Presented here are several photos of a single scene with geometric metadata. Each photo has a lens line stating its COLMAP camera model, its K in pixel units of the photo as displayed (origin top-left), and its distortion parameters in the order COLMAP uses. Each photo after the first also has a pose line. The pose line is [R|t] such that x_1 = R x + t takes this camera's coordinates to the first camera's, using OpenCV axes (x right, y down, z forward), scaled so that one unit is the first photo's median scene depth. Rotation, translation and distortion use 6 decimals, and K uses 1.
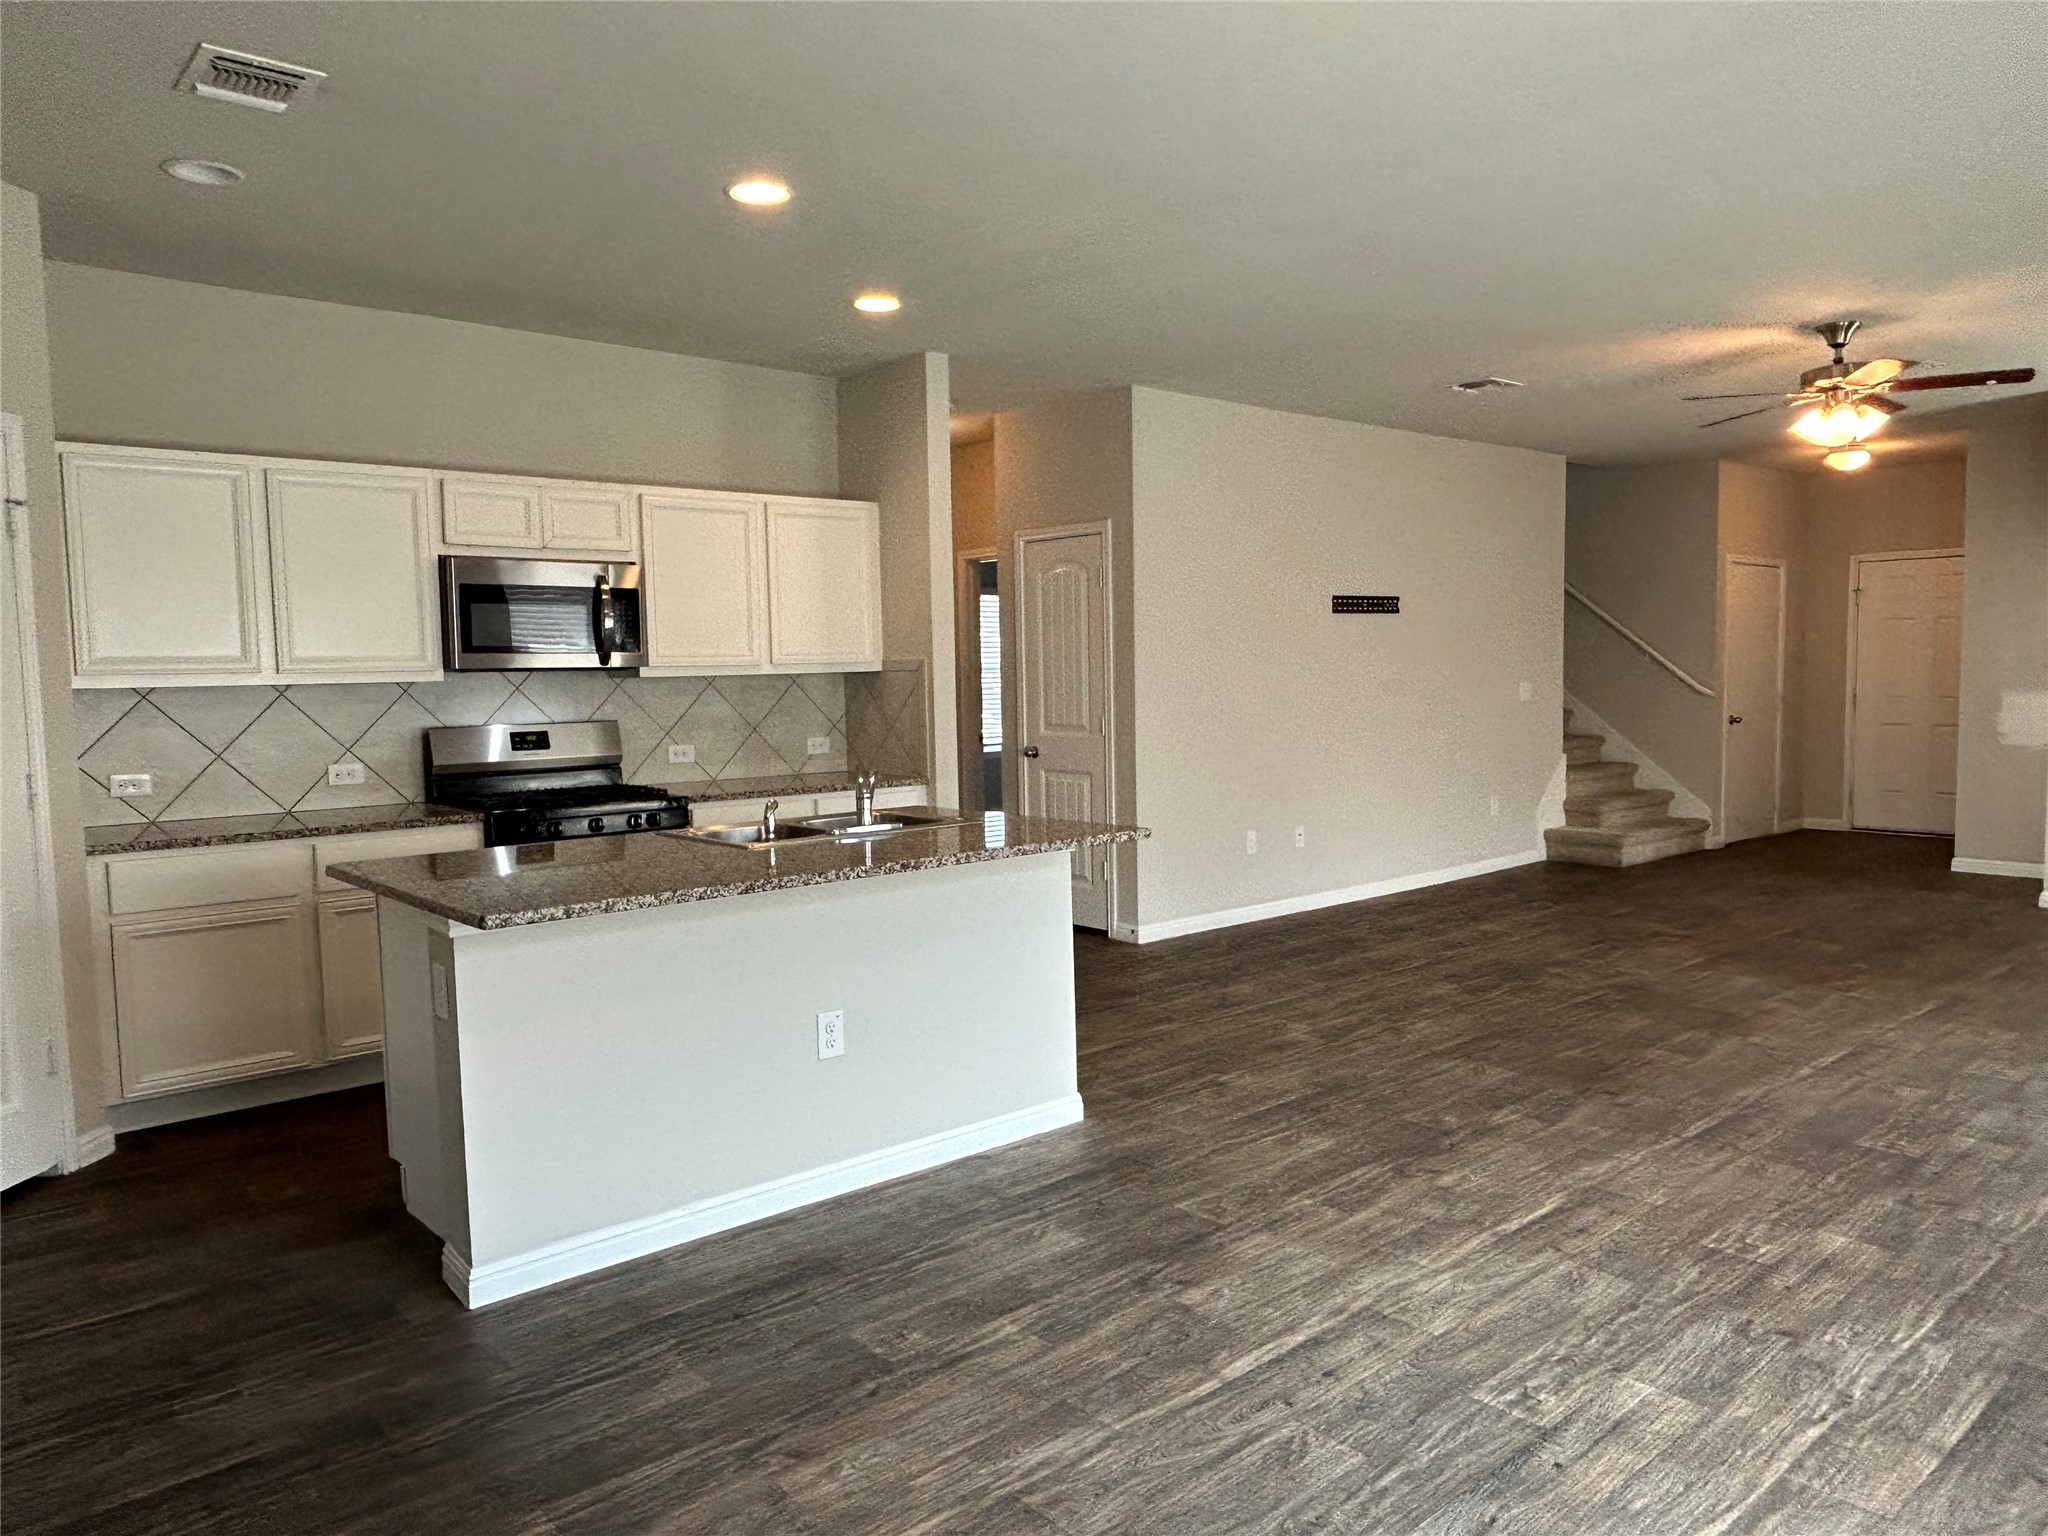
lens RADIAL K [[1378.5, 0, 1016.7], [0, 1378.5, 774.3], [0, 0, 1]] dist [-0.001108, -0.001891]
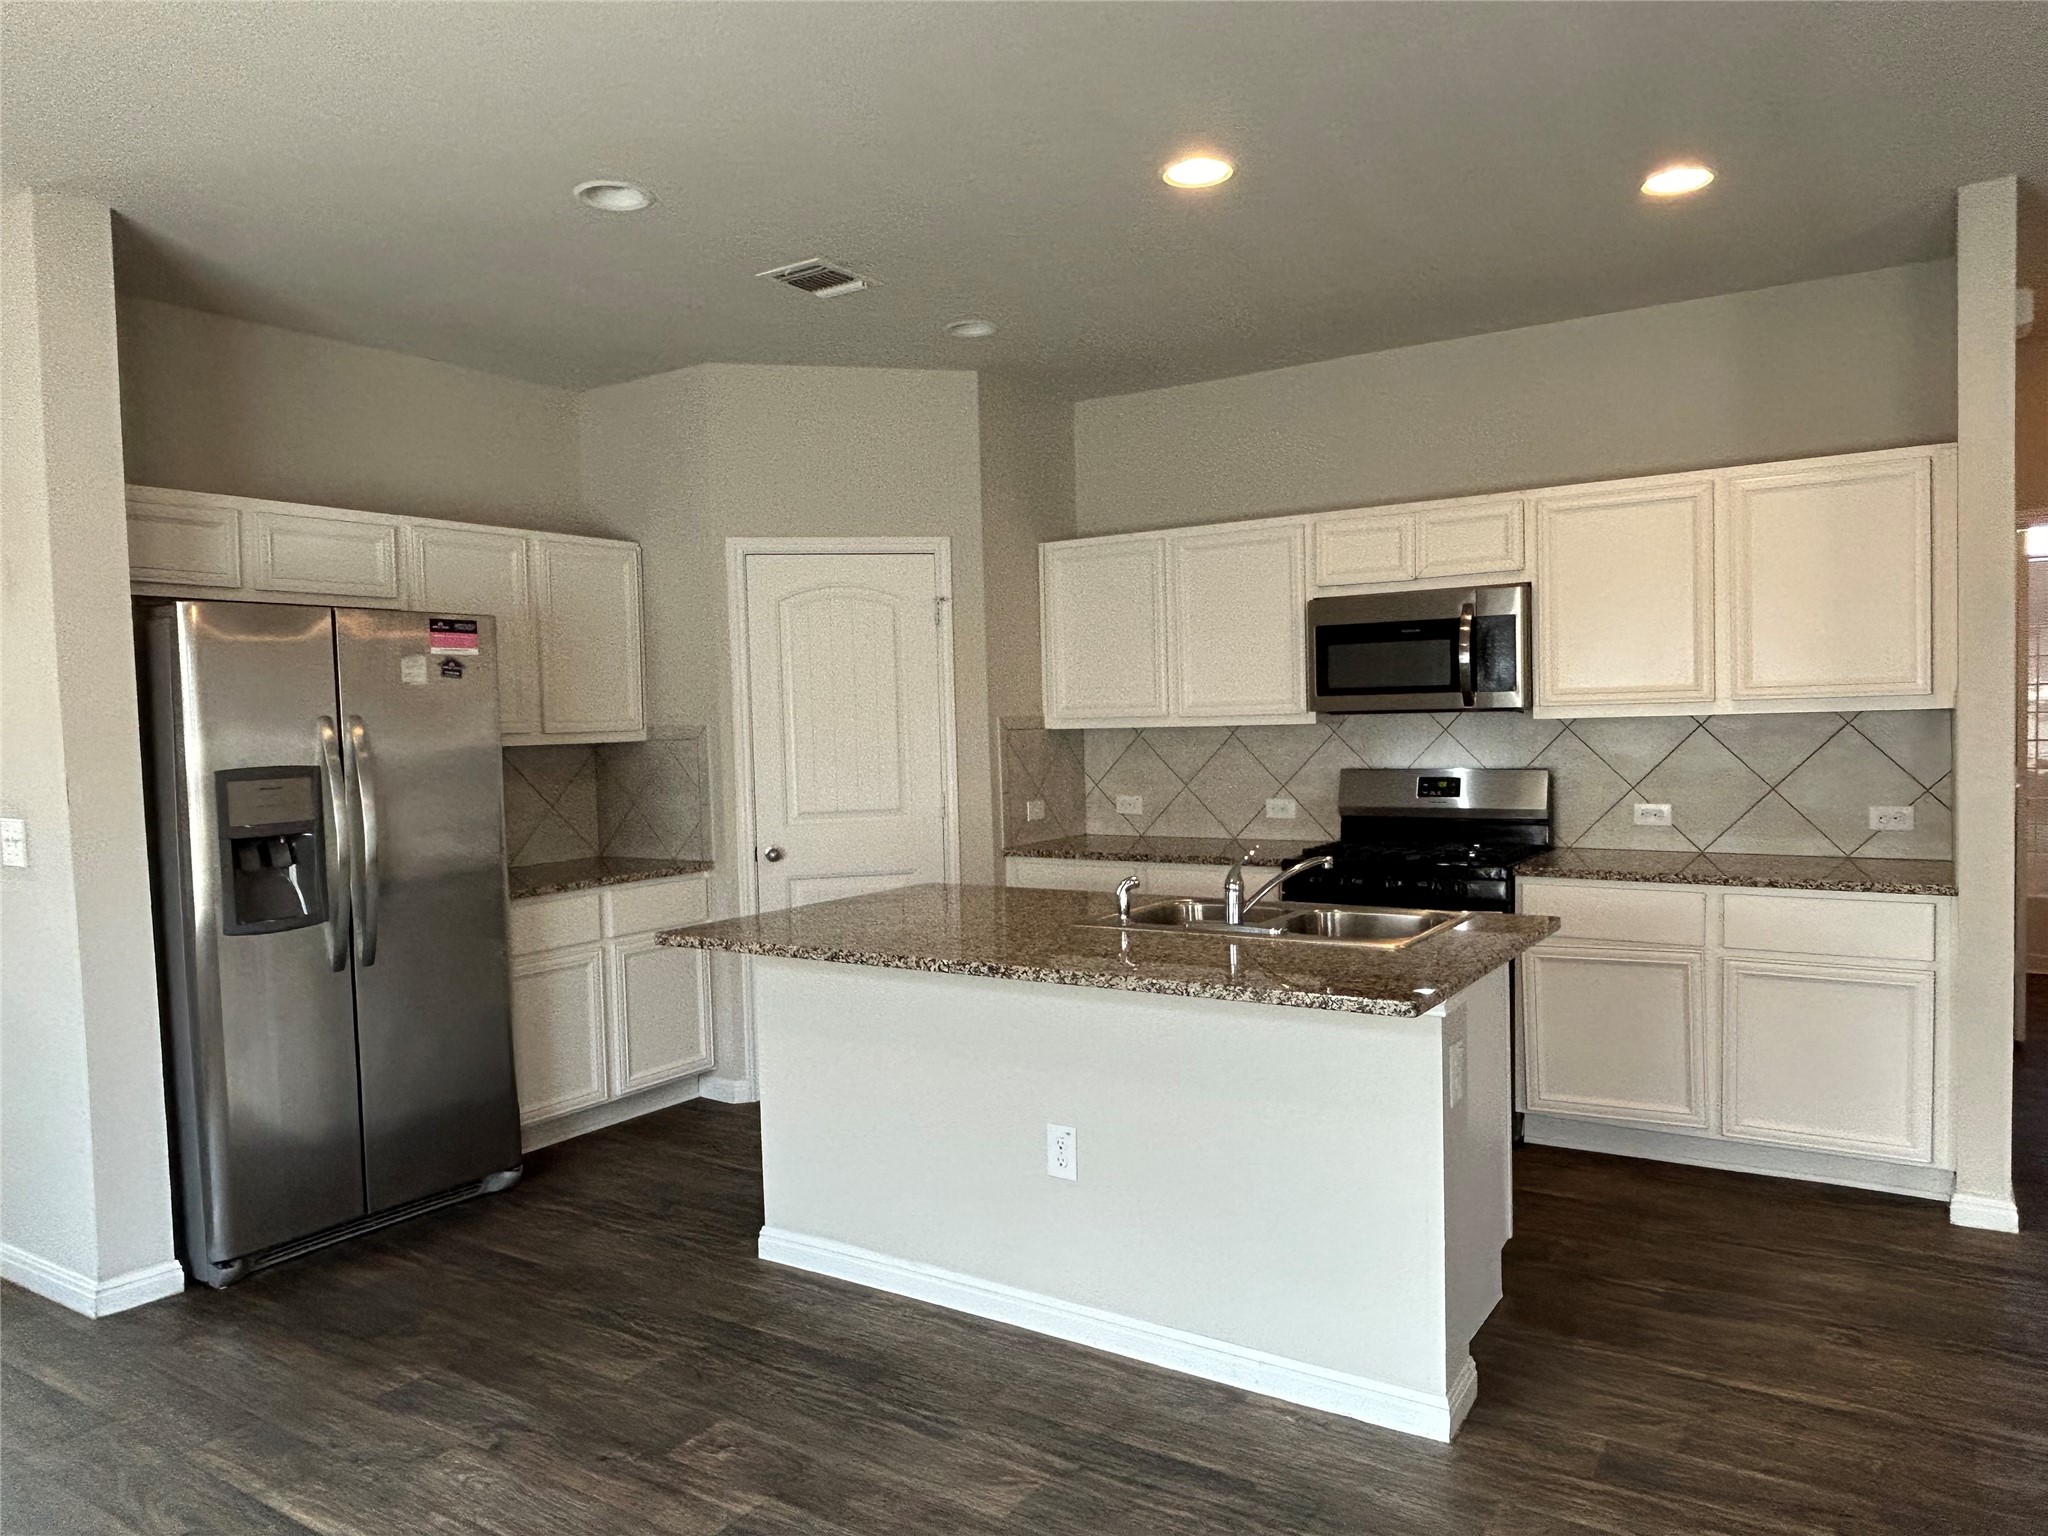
lens RADIAL K [[1378.5, 0, 1024.0], [0, 1378.5, 765.0], [0, 0, 1]] dist [-0.001108, -0.001891]
pose [[0.278090, 0.046129, -0.959447, 0.570928], [-0.053756, 0.998028, 0.032403, -0.068512], [0.959050, 0.042566, 0.280021, 0.605180]]
